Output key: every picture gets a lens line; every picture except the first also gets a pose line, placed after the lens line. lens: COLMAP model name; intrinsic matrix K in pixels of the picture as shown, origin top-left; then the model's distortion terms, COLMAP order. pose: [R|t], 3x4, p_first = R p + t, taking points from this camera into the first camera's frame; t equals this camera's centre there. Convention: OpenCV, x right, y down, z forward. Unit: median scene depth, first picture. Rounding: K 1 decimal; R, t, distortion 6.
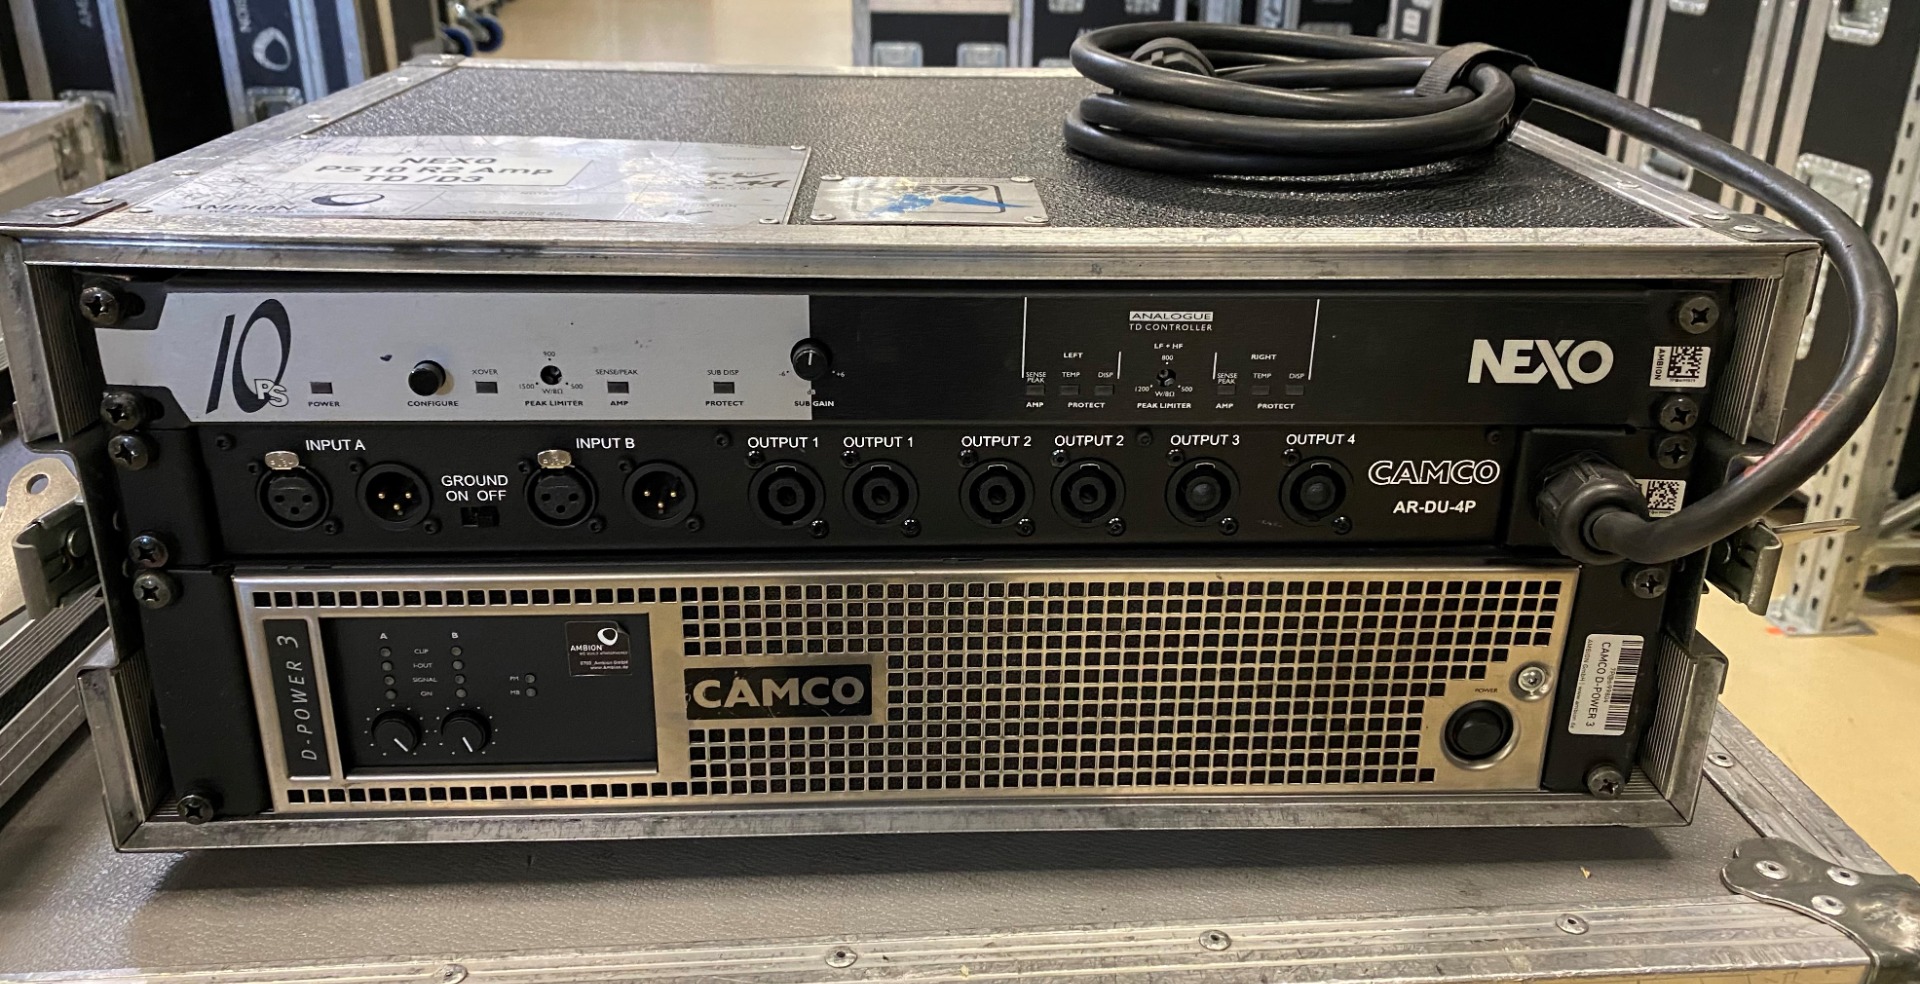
lens RADIAL K [[1481.4, 0, 953.9], [0, 1481.4, 485.8], [0, 0, 1]] dist [-0.000673, -0.010446]
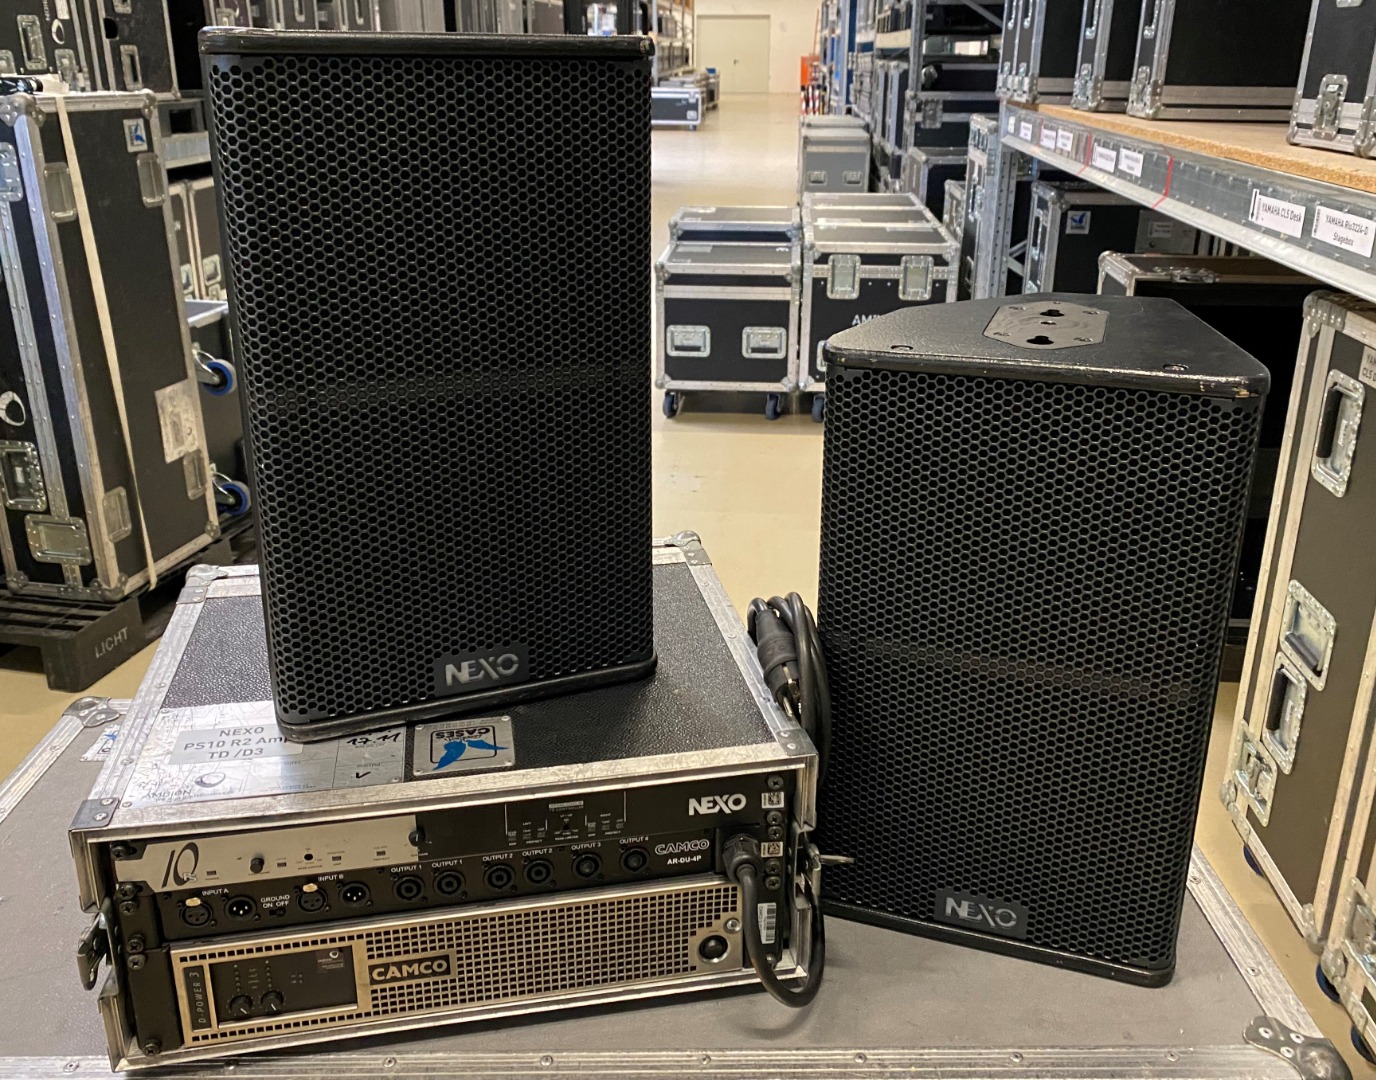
lens RADIAL K [[1123.3, 0, 685.9], [0, 1123.3, 531.1], [0, 0, 1]] dist [-0.030916, 0.018424]
pose [[0.987321, -0.052604, 0.149764, 0.085753], [0.062201, 0.996251, -0.060127, -0.422160], [-0.146040, 0.068680, 0.986892, -0.861802]]
